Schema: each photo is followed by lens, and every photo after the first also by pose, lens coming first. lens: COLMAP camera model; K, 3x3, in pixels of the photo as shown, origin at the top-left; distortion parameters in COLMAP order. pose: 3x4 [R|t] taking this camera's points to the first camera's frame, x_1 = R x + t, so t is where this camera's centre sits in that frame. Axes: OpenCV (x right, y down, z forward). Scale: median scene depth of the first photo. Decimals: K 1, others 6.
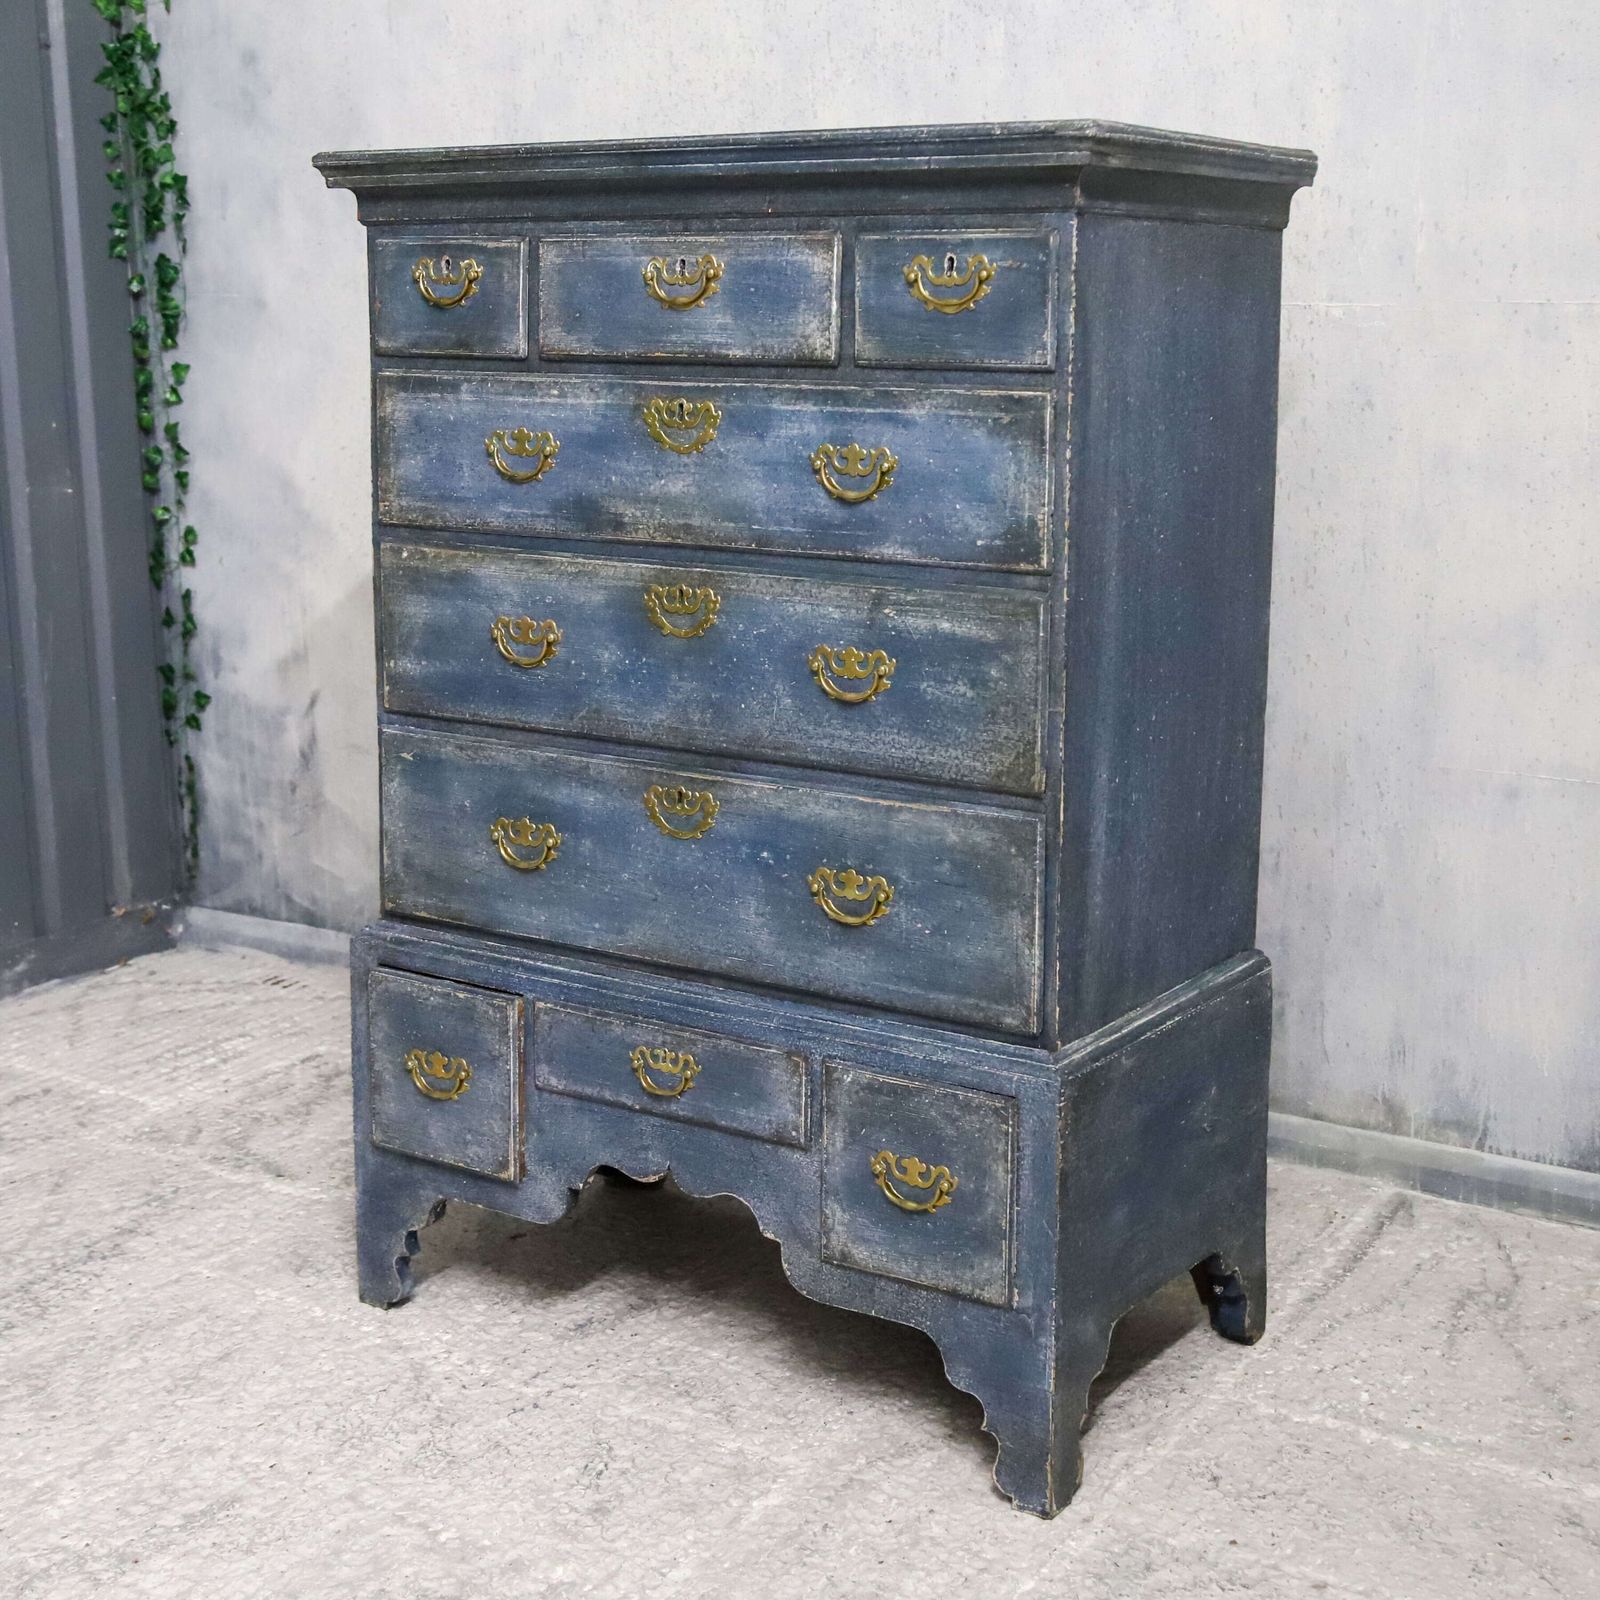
lens RADIAL K [[2414.4, 0, 833.2], [0, 2414.4, 722.5], [0, 0, 1]] dist [-0.039035, 0.030124]
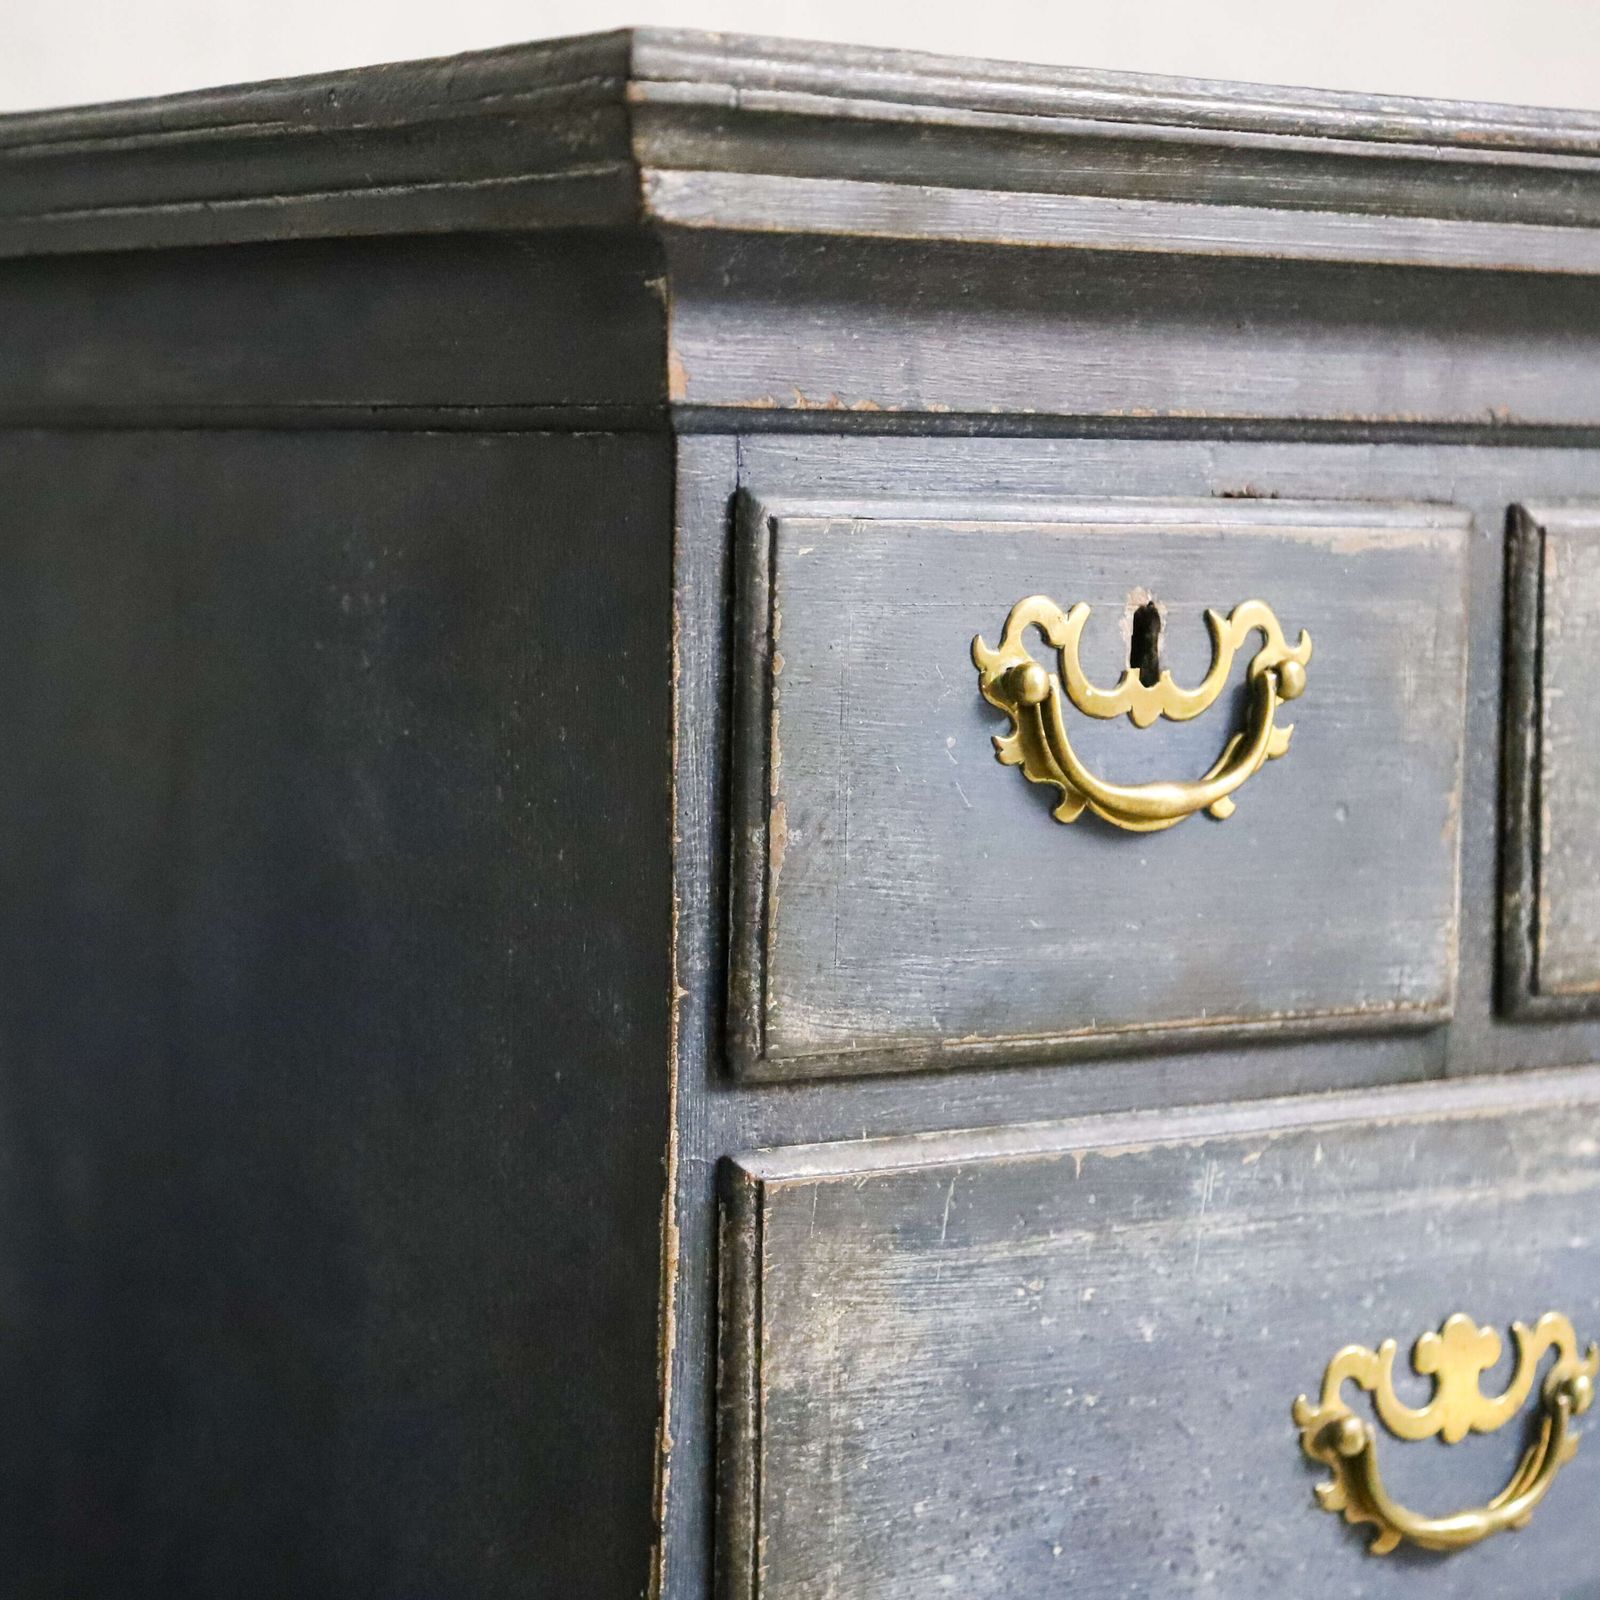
lens RADIAL K [[4163.0, 0, 838.6], [0, 4163.0, 818.1], [0, 0, 1]] dist [0.167712, 0.180132]
pose [[0.332395, -0.080158, 0.939728, -0.558559], [0.146942, 0.988616, 0.032353, -0.204193], [-0.931623, 0.127331, 0.340390, 0.971593]]
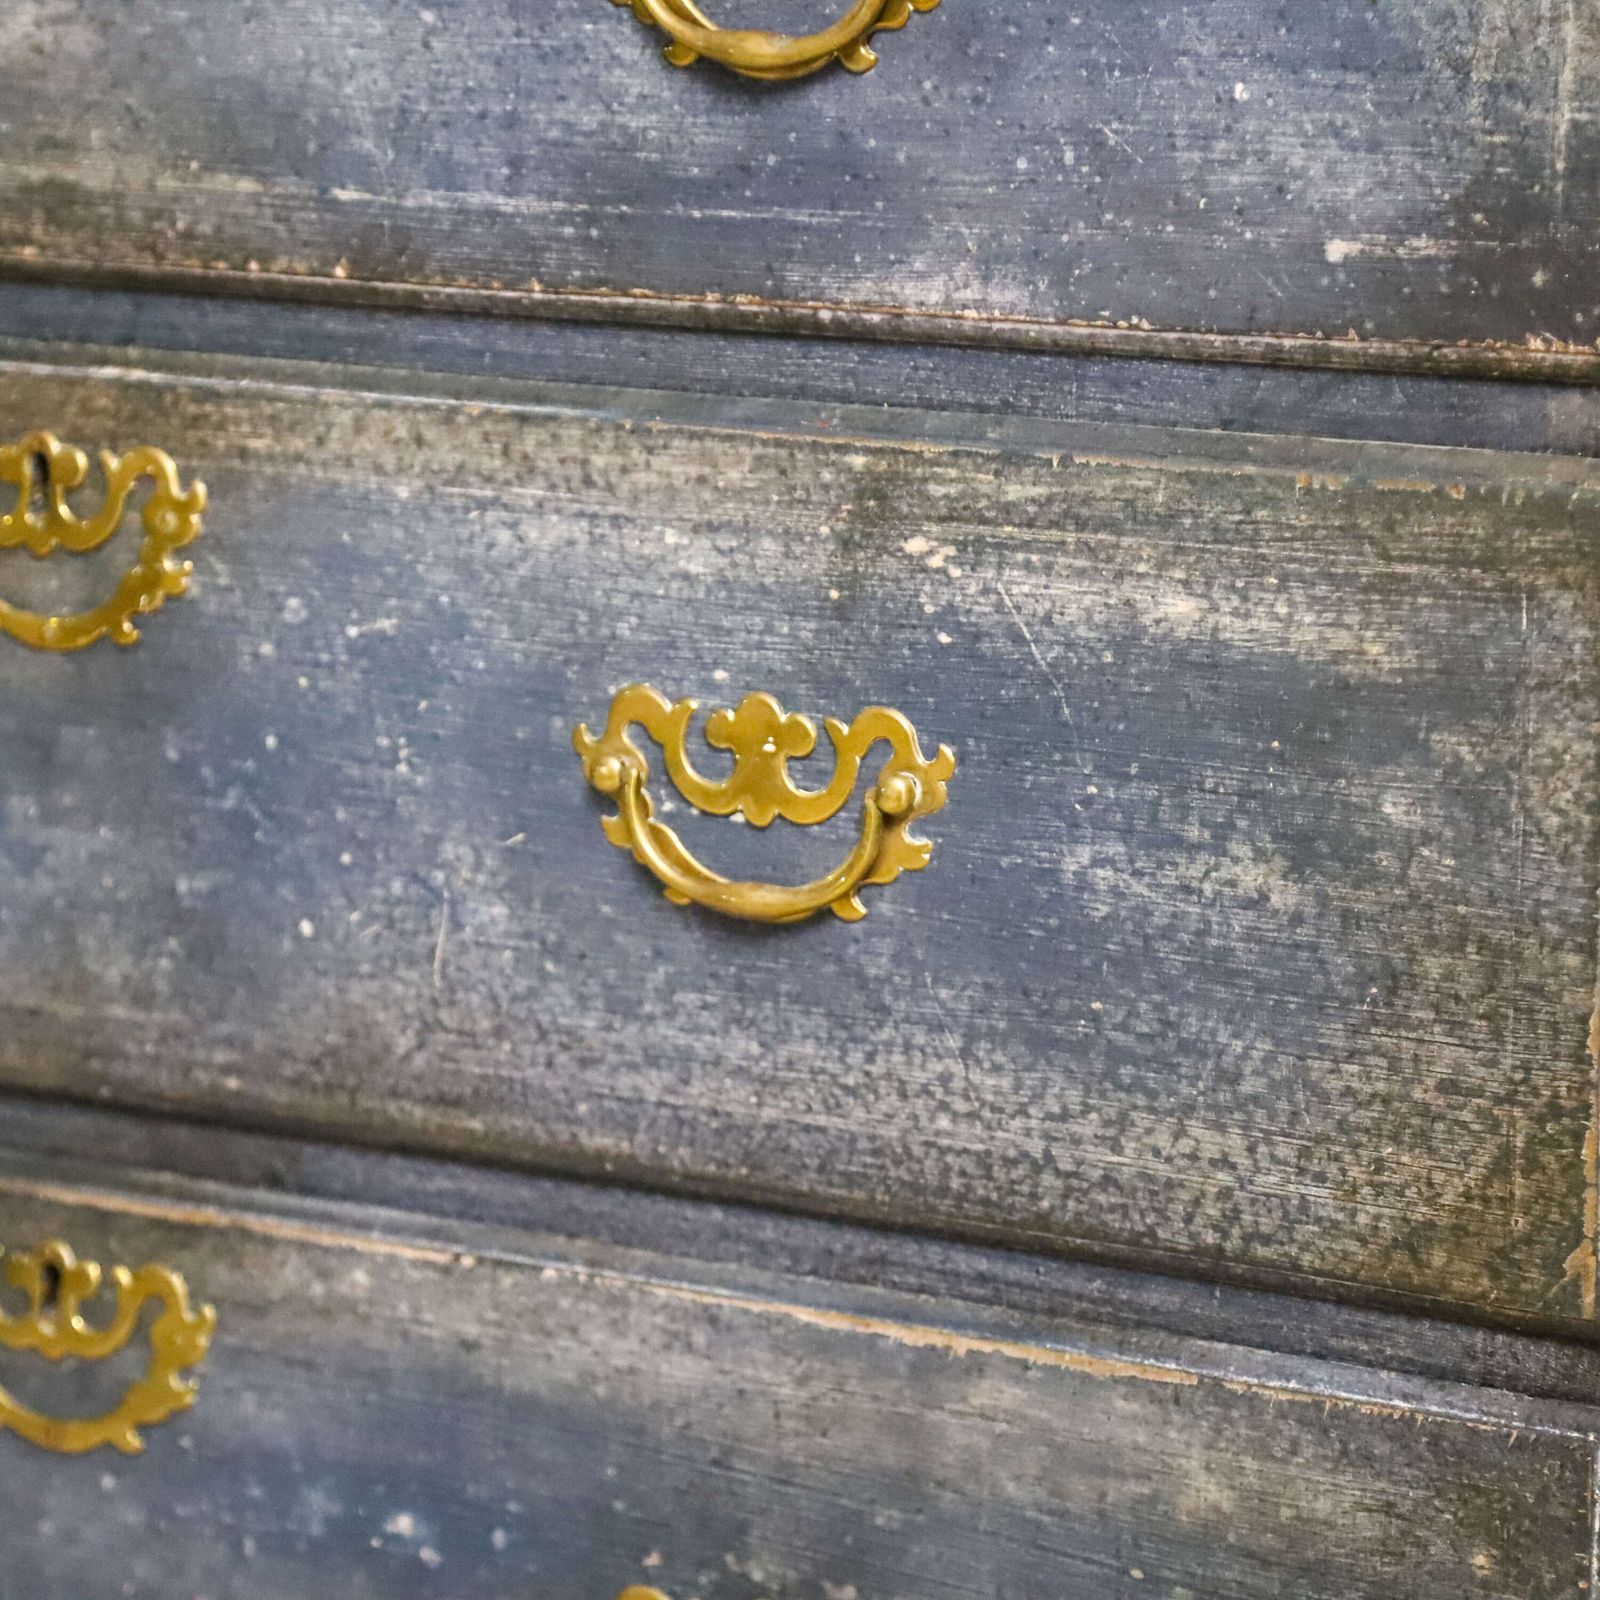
lens RADIAL K [[5144.2, 0, 799.6], [0, 5144.2, 846.5], [0, 0, 1]] dist [0.348492, -0.159304]
pose [[0.997037, -0.015385, 0.075363, -0.027281], [0.012922, 0.999370, 0.033063, -0.032579], [-0.075824, -0.031991, 0.996608, 0.480062]]
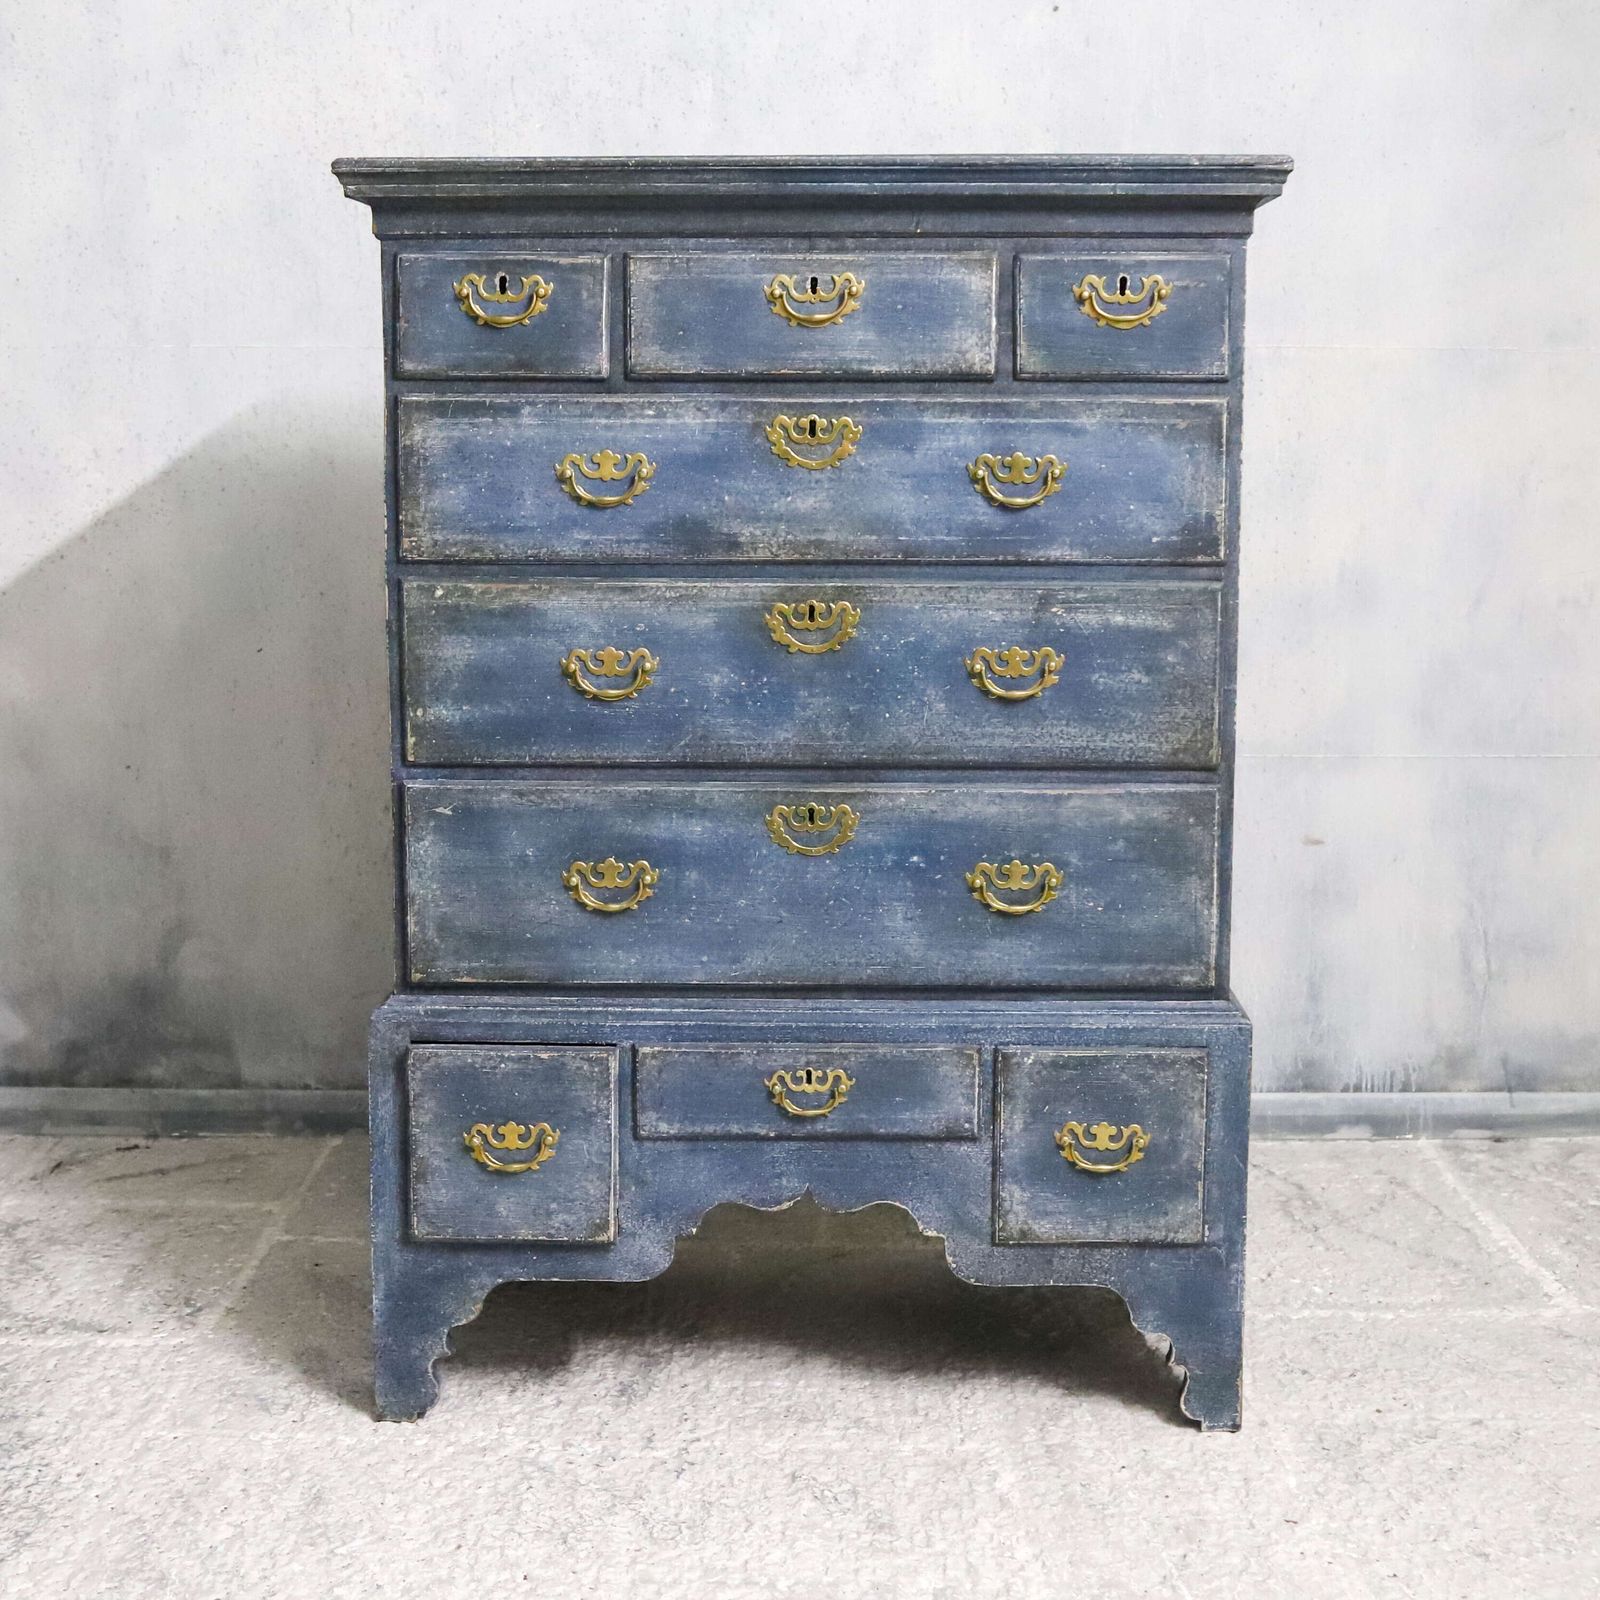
lens RADIAL K [[2416.5, 0, 822.6], [0, 2416.5, 766.0], [0, 0, 1]] dist [-0.069372, 0.022638]
pose [[0.847096, -0.078418, 0.525623, -0.609627], [0.094804, 0.995487, -0.004269, 0.016519], [-0.522916, 0.053447, 0.850707, 0.150986]]
